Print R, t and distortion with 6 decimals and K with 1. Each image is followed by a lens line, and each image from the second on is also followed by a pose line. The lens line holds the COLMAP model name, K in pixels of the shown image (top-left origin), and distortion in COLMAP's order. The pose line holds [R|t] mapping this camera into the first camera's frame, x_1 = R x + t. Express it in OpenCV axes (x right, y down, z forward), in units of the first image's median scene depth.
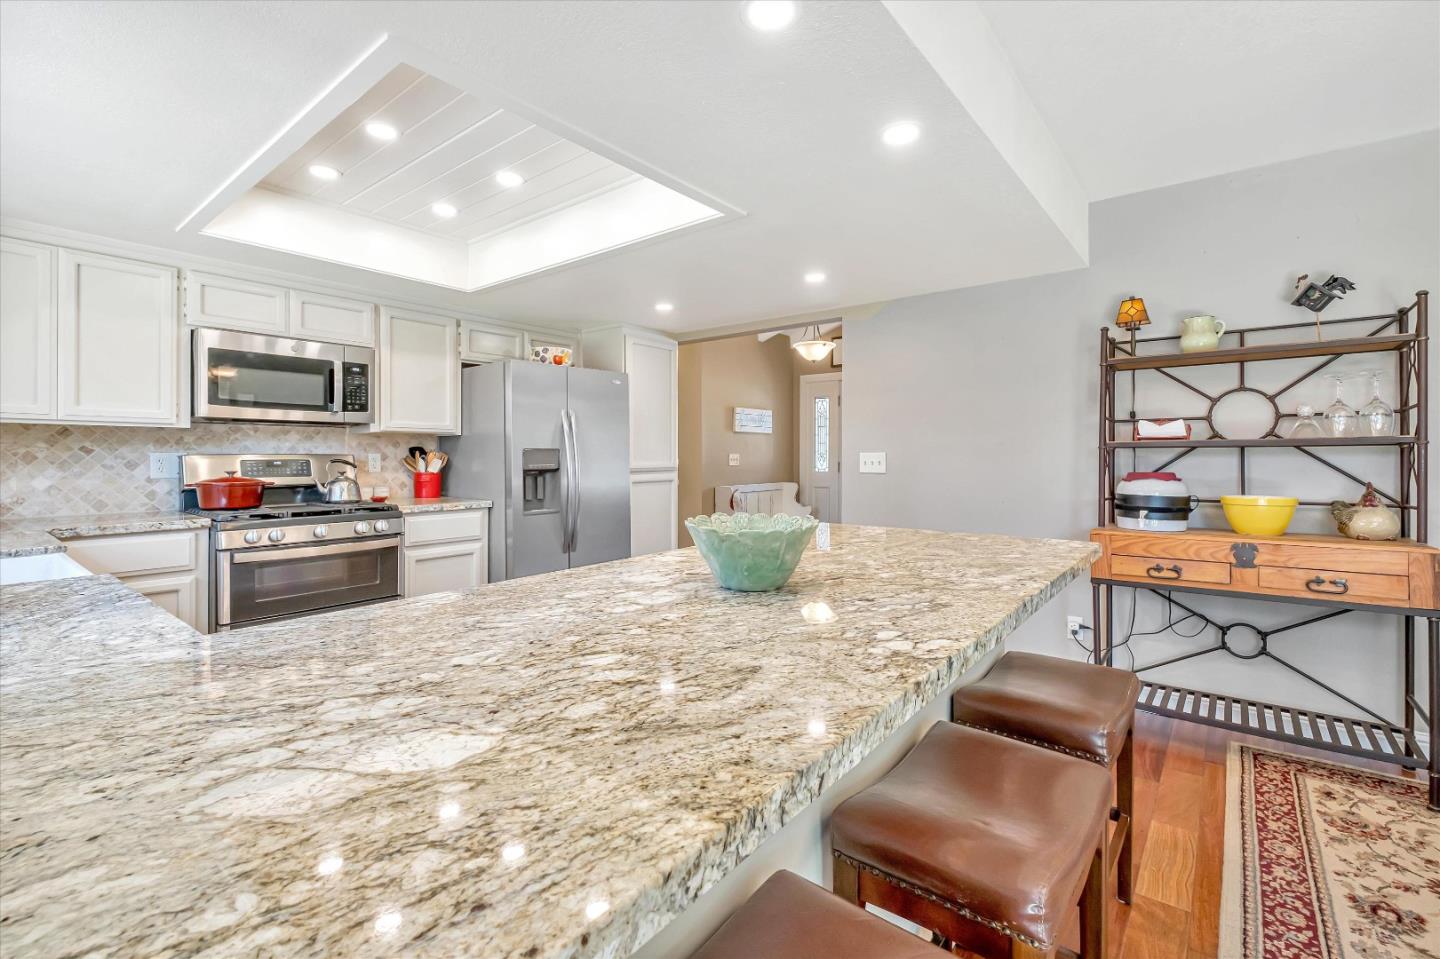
lens RADIAL K [[633.0, 0, 730.1], [0, 633.0, 457.4], [0, 0, 1]] dist [0.004350, -0.003522]
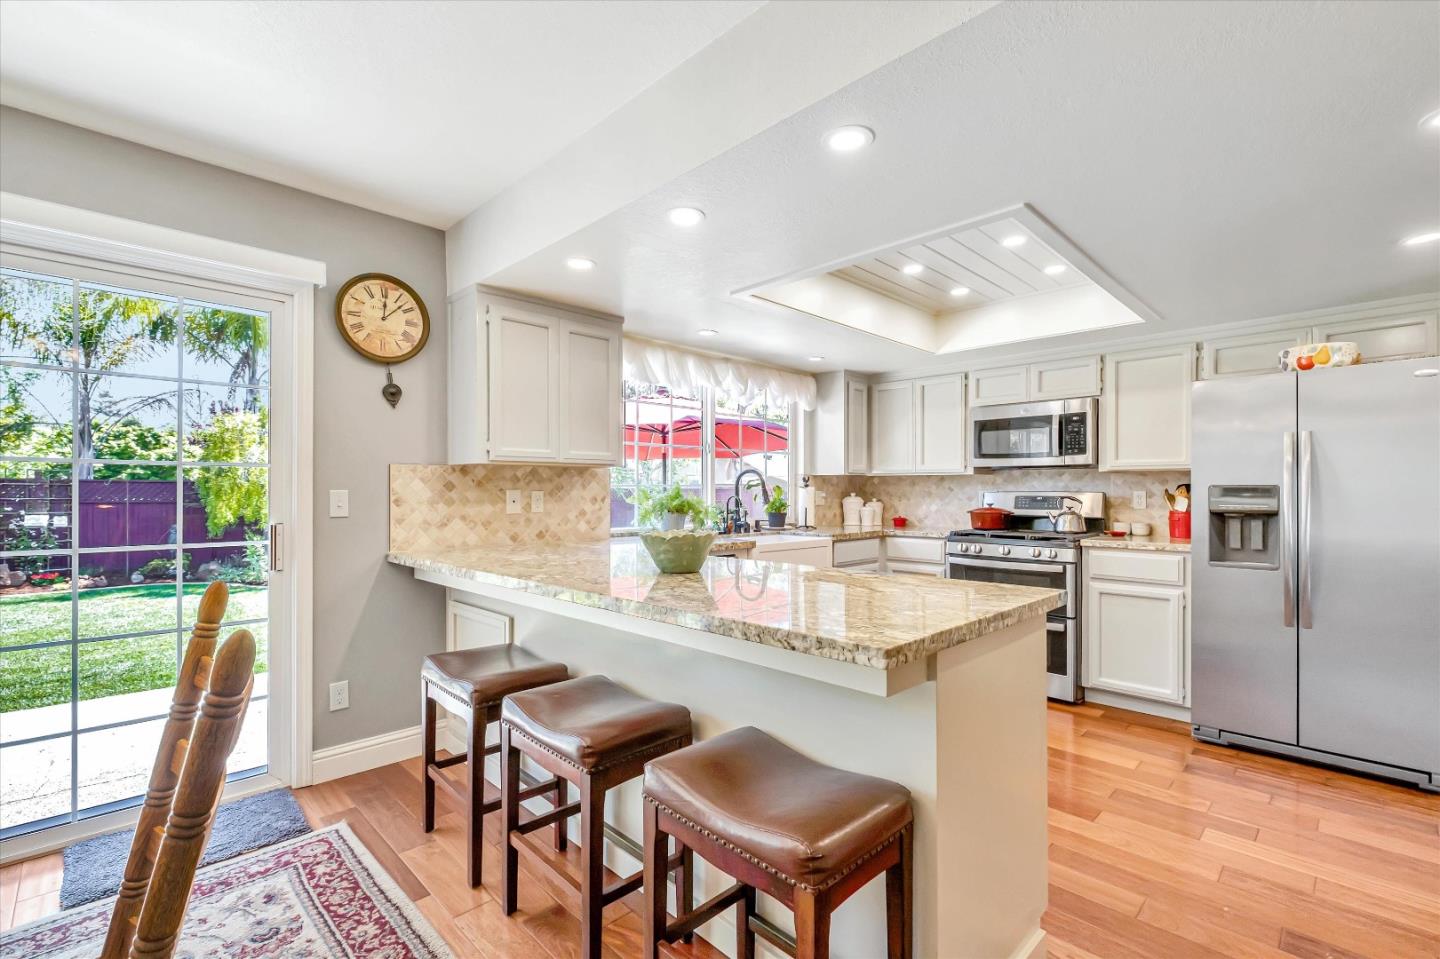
lens RADIAL K [[633.0, 0, 718.5], [0, 633.0, 486.1], [0, 0, 1]] dist [0.004350, -0.003522]
pose [[-0.123884, -0.006237, -0.992277, 0.650084], [-0.003019, 0.999978, -0.005908, -0.006958], [0.992292, 0.002264, -0.123900, 0.513385]]
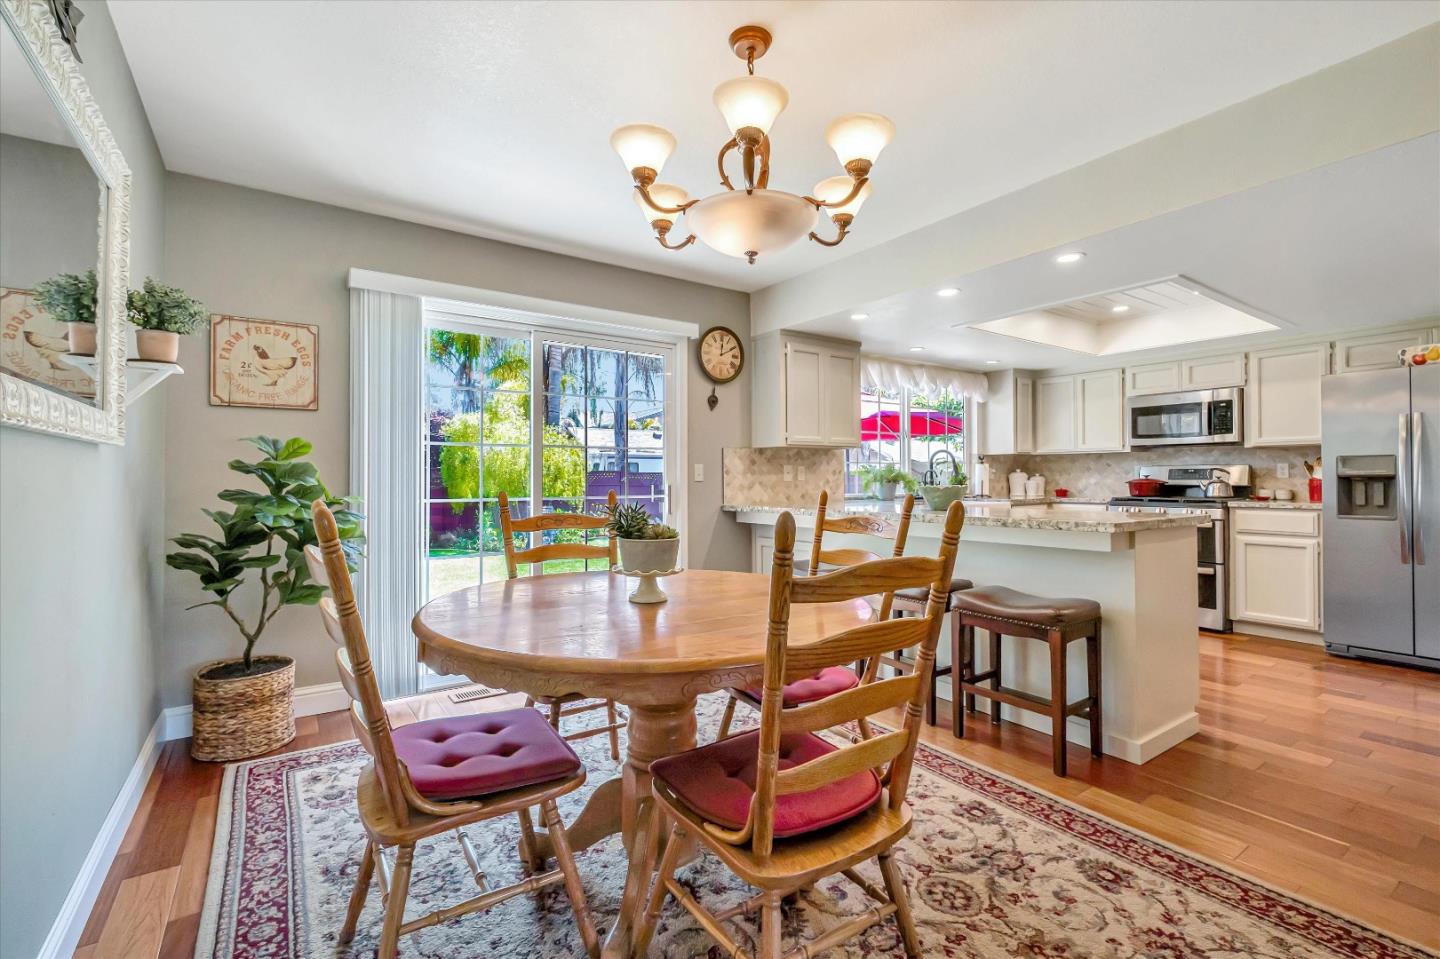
lens RADIAL K [[633.0, 0, 715.1], [0, 633.0, 470.8], [0, 0, 1]] dist [0.004350, -0.003522]
pose [[-0.293957, -0.008252, -0.955783, 1.132223], [0.002732, 0.999951, -0.009474, 0.020488], [0.955815, -0.005396, -0.293920, 0.338611]]
